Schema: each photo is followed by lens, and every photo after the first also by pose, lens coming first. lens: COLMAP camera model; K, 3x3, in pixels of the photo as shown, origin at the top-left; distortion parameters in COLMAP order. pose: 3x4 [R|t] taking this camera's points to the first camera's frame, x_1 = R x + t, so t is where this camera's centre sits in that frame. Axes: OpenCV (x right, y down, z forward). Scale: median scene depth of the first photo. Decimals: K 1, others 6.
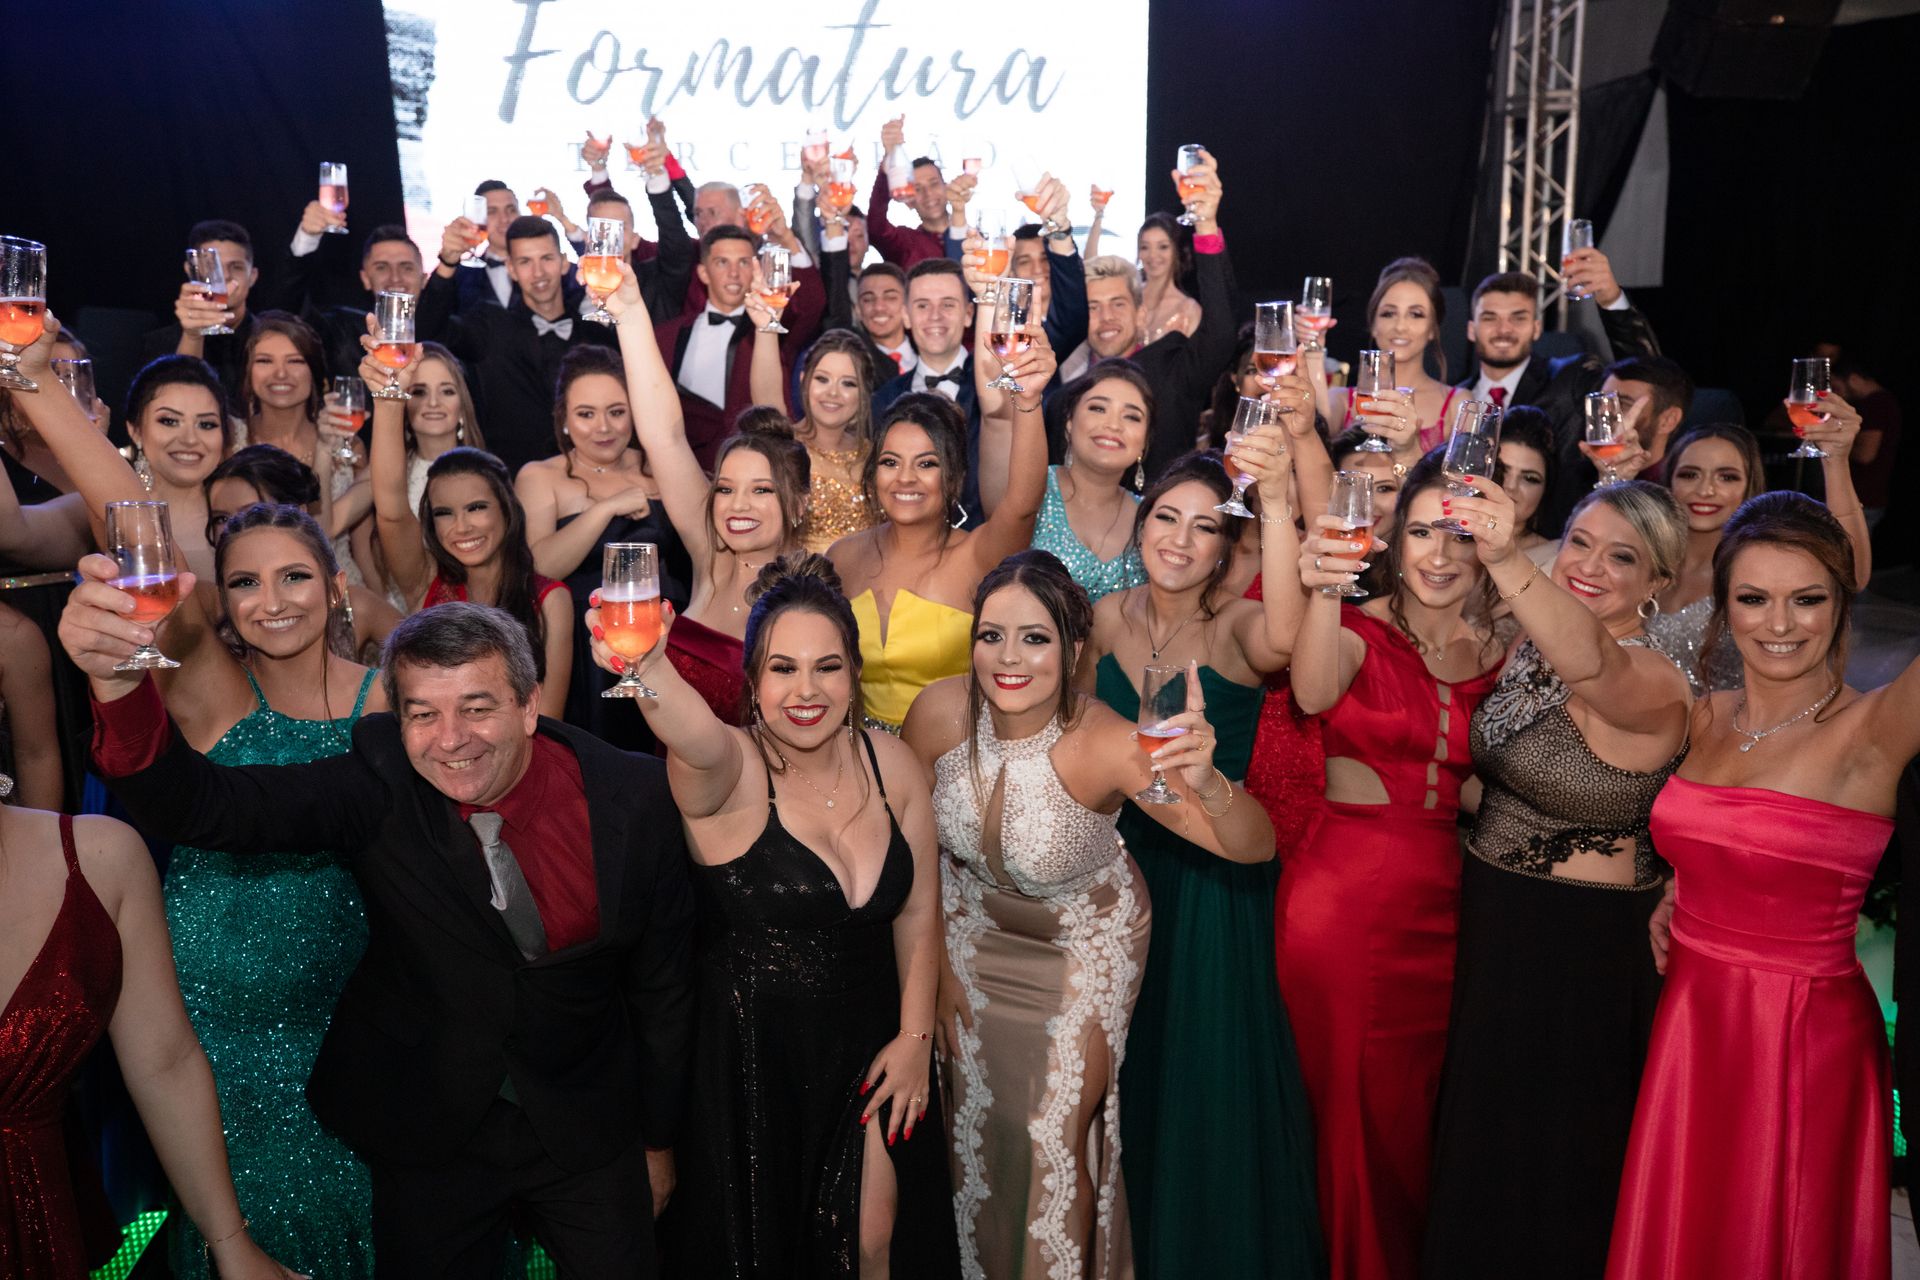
lens RADIAL K [[1661.8, 0, 960.9], [0, 1661.8, 664.6], [0, 0, 1]] dist [0.009600, 0.036850]
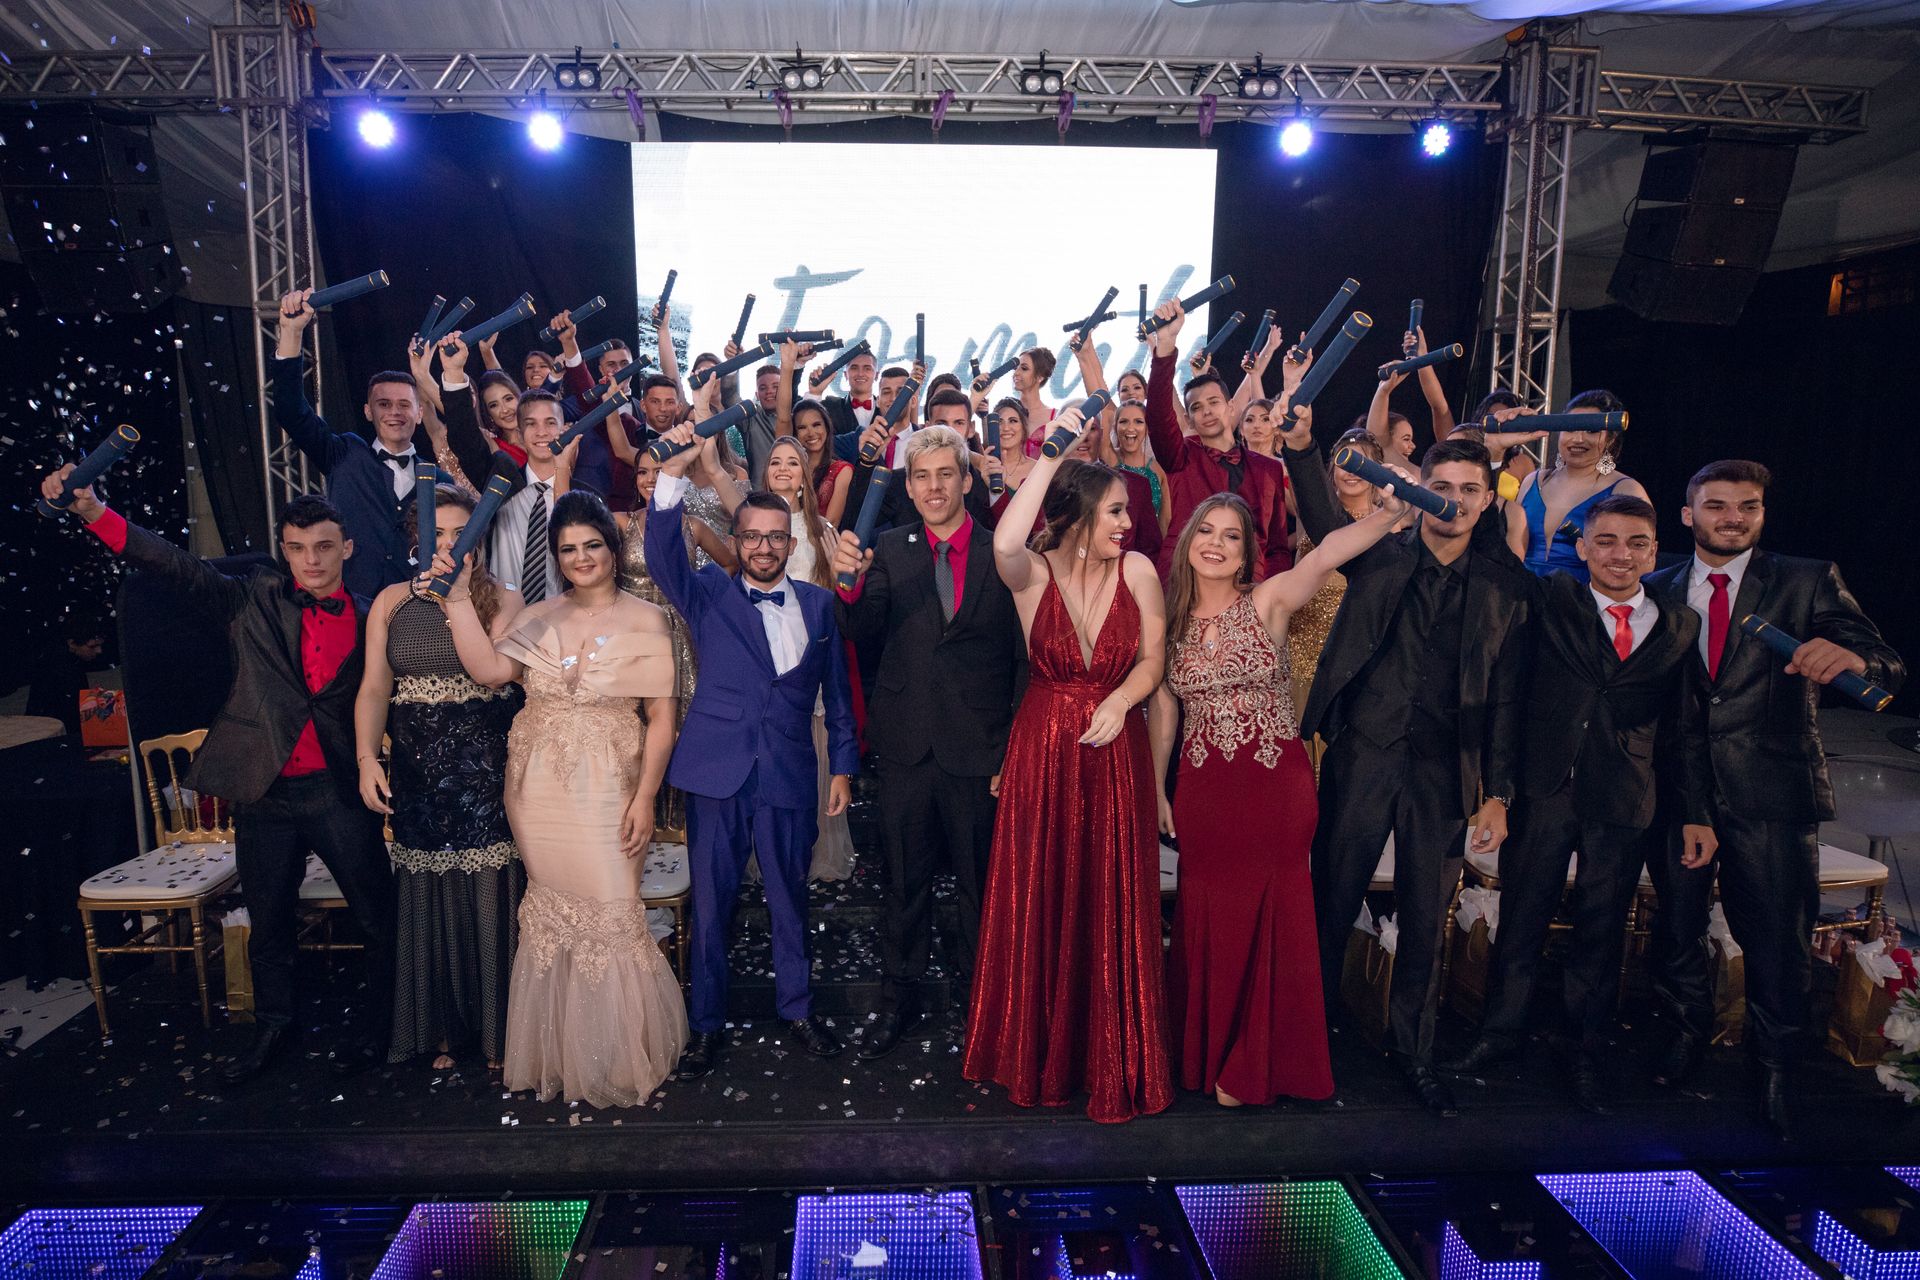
lens RADIAL K [[962.8, 0, 920.4], [0, 962.8, 600.6], [0, 0, 1]] dist [-0.028838, 0.009858]
pose [[0.992887, 0.036458, -0.113343, -0.017965], [-0.044196, 0.996805, -0.066529, -0.063746], [0.110556, 0.071066, 0.991326, 0.271851]]
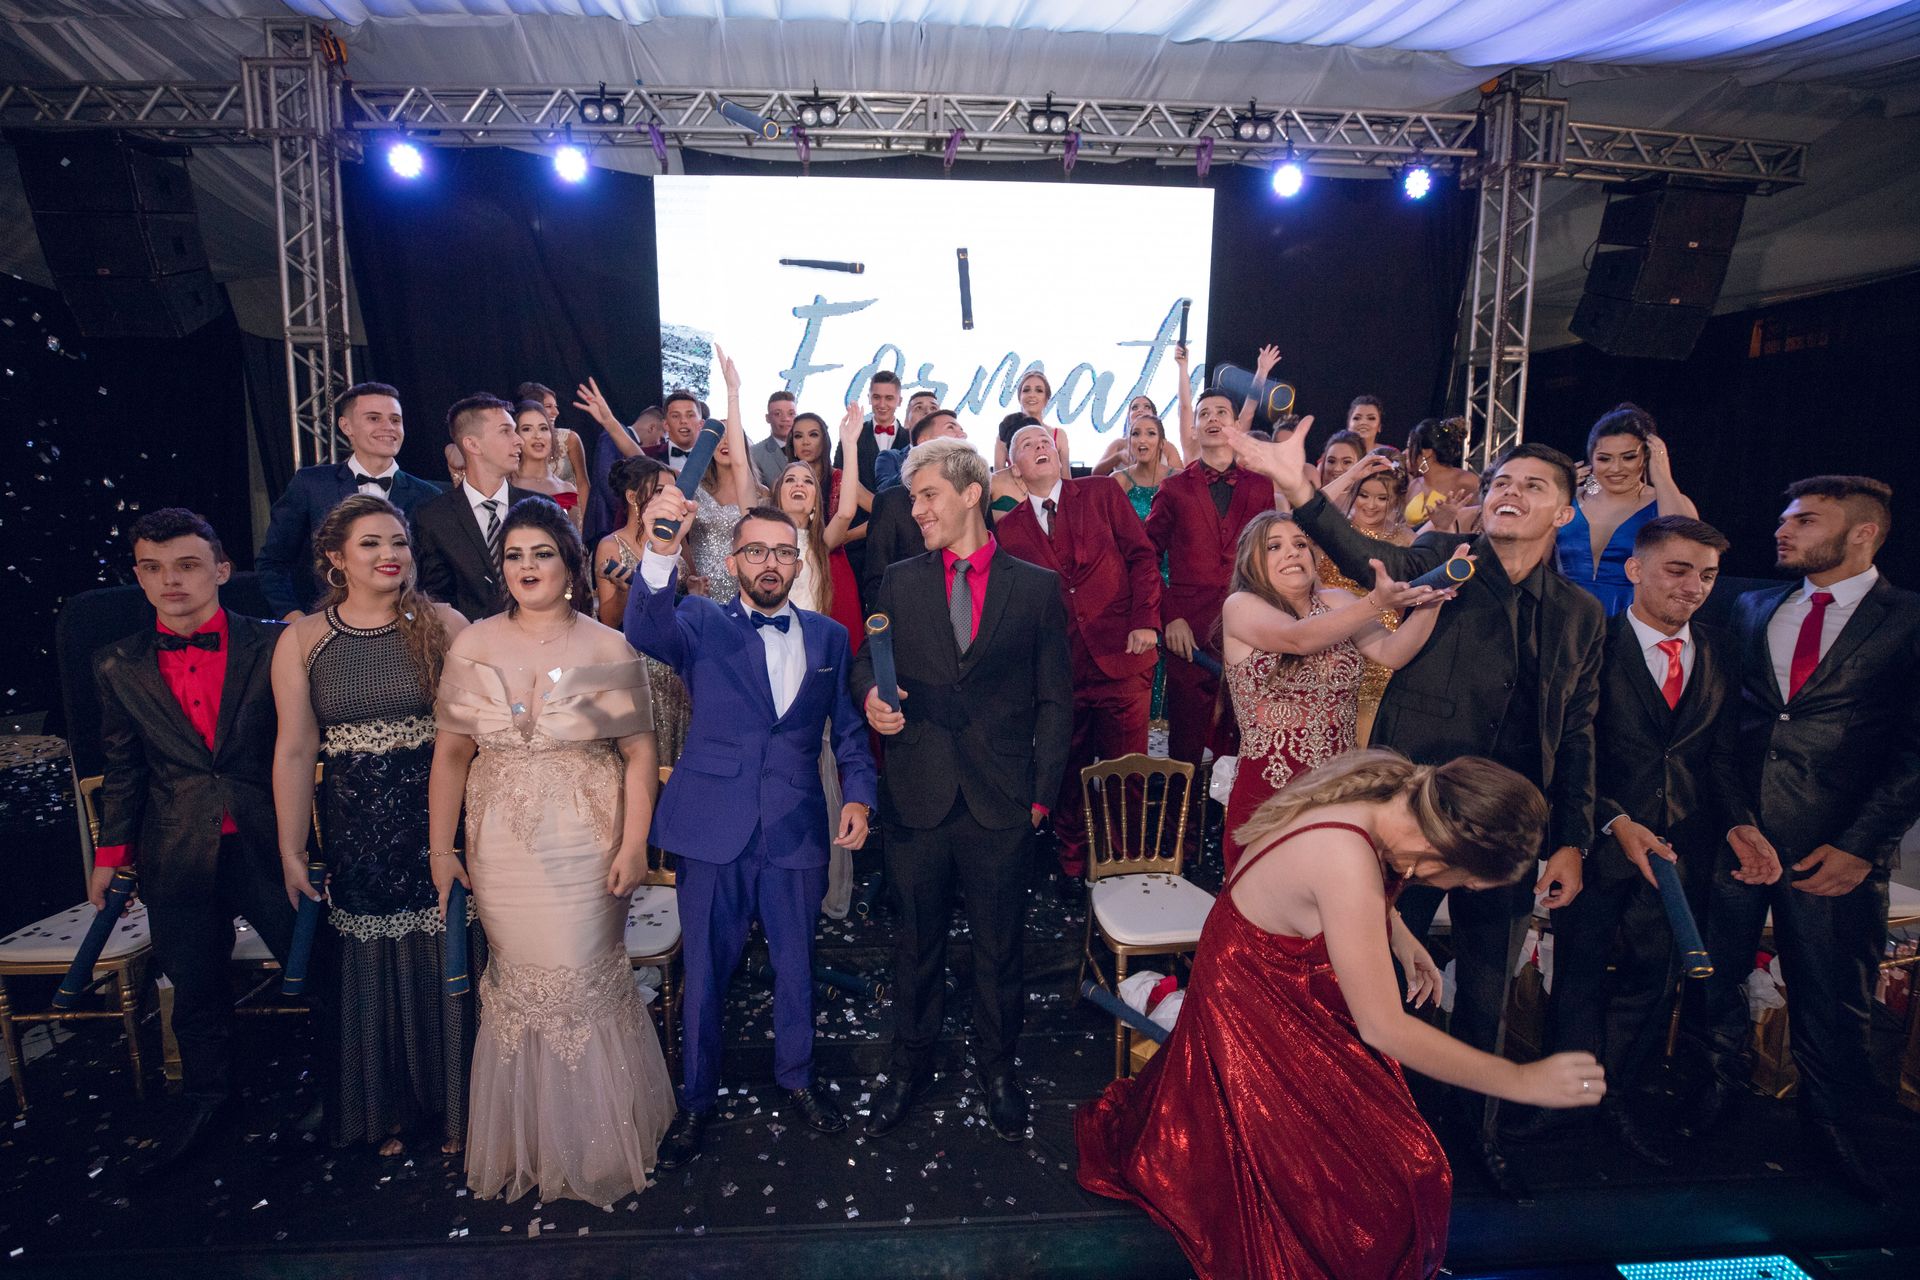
lens RADIAL K [[787.0, 0, 952.7], [0, 787.0, 601.6], [0, 0, 1]] dist [-0.027516, 0.005693]
pose [[0.995363, 0.035022, -0.089587, -0.030241], [-0.041693, 0.996408, -0.073709, -0.079502], [0.086684, 0.077103, 0.993248, 0.381507]]
